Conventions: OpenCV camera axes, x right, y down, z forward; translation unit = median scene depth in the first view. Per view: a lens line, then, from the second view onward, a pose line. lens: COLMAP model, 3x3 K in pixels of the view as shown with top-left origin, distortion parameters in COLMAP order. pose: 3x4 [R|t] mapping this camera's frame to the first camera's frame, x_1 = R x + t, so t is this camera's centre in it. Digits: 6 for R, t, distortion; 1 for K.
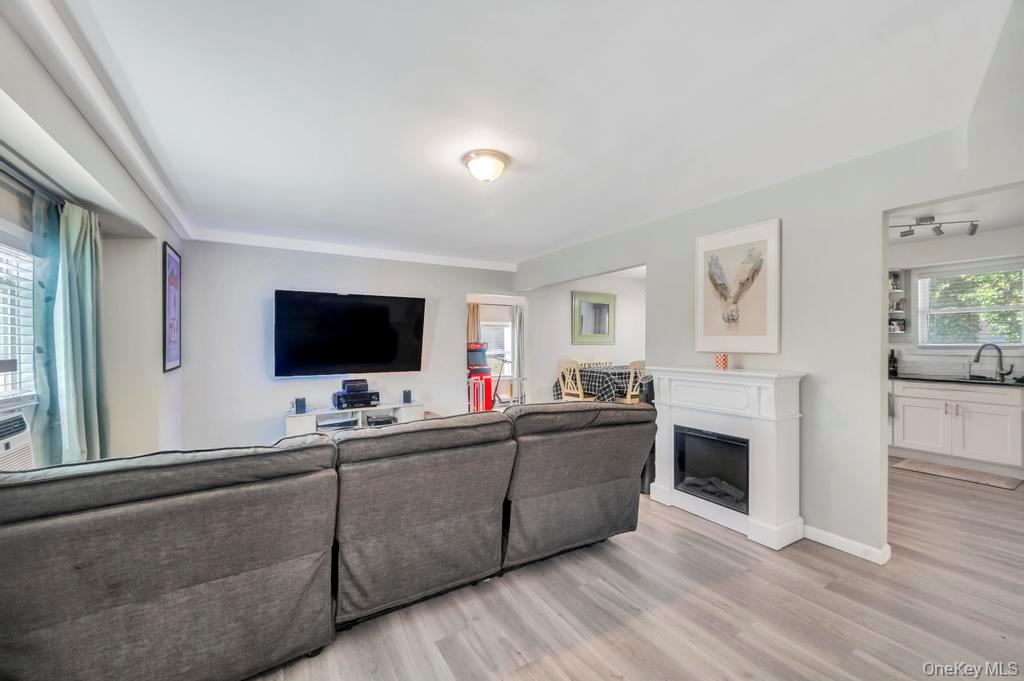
lens RADIAL K [[413.4, 0, 511.2], [0, 413.4, 337.9], [0, 0, 1]] dist [0.002564, 0.000141]
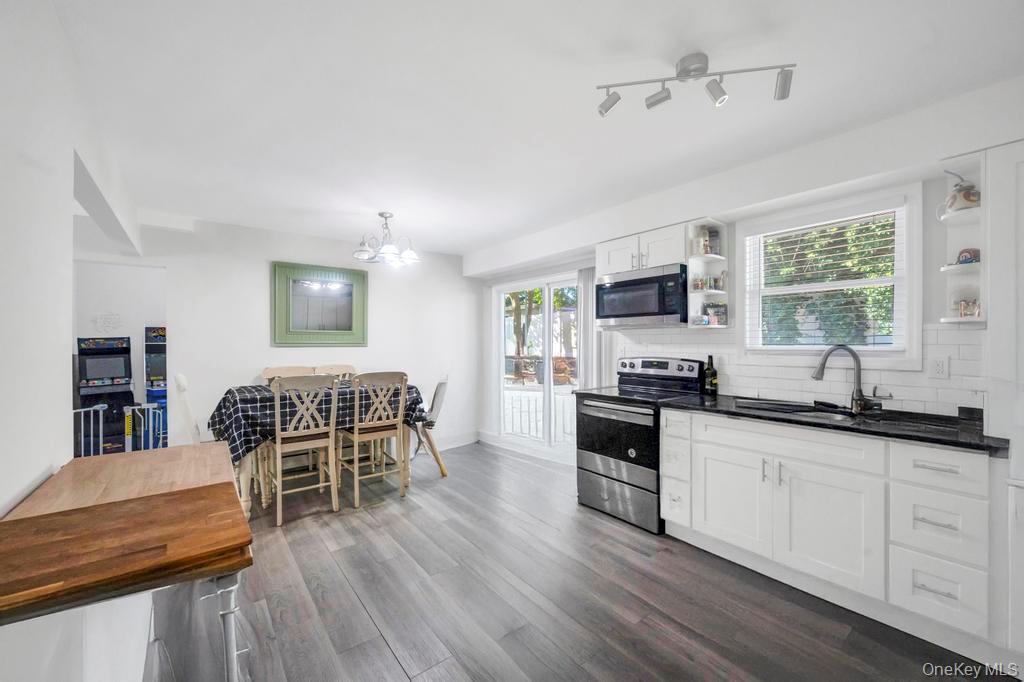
lens RADIAL K [[413.4, 0, 511.2], [0, 413.4, 338.4], [0, 0, 1]] dist [0.002564, 0.000141]
pose [[0.993642, 0.001224, 0.112582, 0.634757], [-0.001175, 0.999999, -0.000500, 0.005091], [-0.112583, 0.000364, 0.993642, 0.487981]]
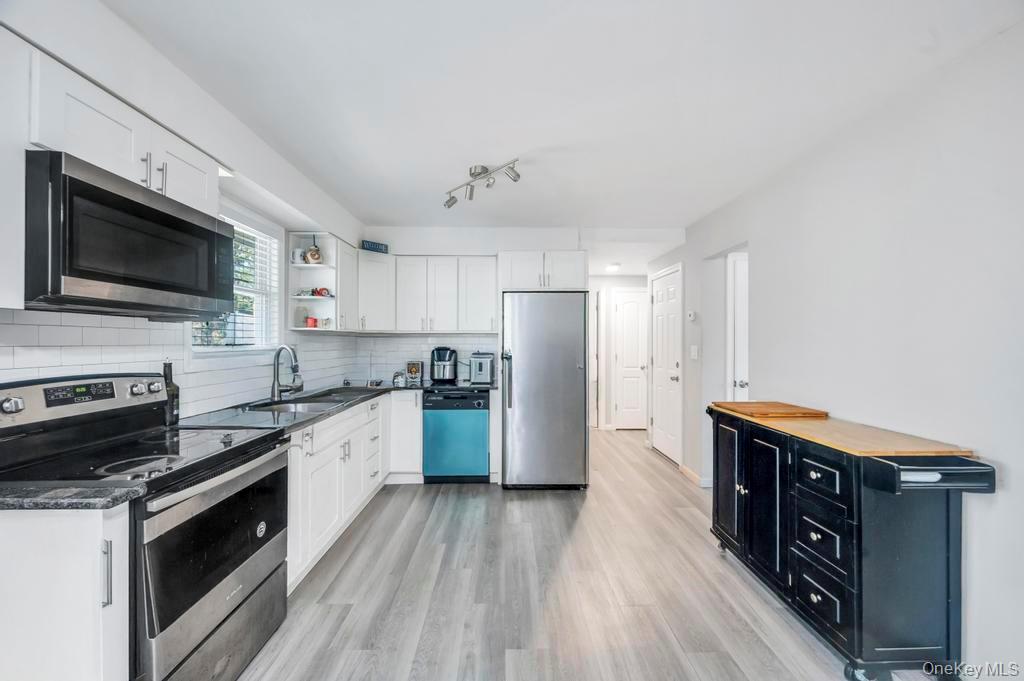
lens RADIAL K [[413.4, 0, 511.2], [0, 413.4, 337.9], [0, 0, 1]] dist [0.002564, 0.000141]
pose [[-0.866967, 0.000178, 0.498366, 0.507452], [-0.002527, 0.999986, -0.004753, 0.007155], [-0.498359, -0.005380, -0.866954, 1.306286]]
